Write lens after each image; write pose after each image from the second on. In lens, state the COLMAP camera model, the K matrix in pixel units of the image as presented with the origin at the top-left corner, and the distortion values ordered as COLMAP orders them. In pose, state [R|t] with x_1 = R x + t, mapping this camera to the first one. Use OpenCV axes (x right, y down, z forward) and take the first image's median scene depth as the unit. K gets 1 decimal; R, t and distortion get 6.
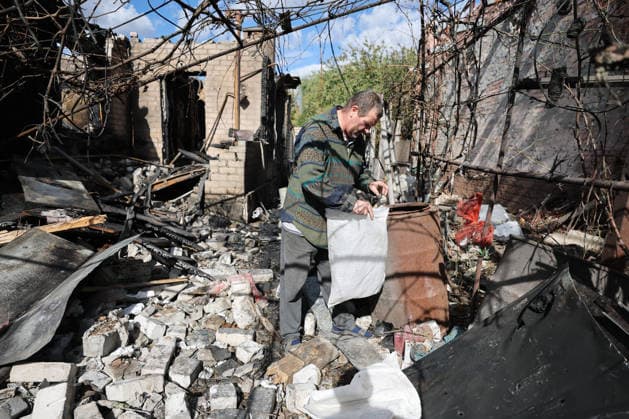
lens RADIAL K [[351.0, 0, 314.5], [0, 351.0, 209.5], [0, 0, 1]] dist [-0.000928, 0.000402]
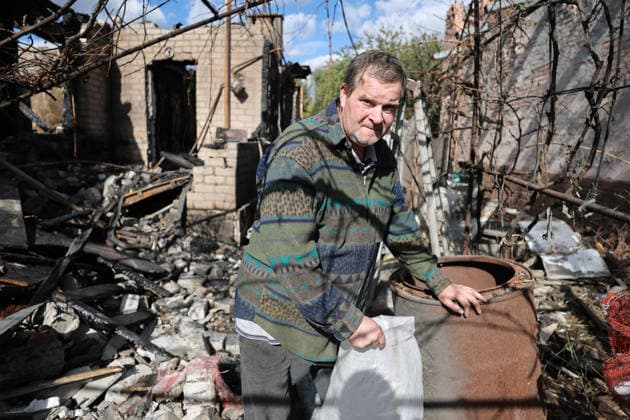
lens RADIAL K [[351.6, 0, 317.1], [0, 351.6, 191.1], [0, 0, 1]] dist [-0.006987, -0.000812]
pose [[0.999312, -0.003874, -0.036894, 0.013881], [0.002881, 0.999633, -0.026947, -0.062502], [0.036985, 0.026822, 0.998956, 0.207166]]
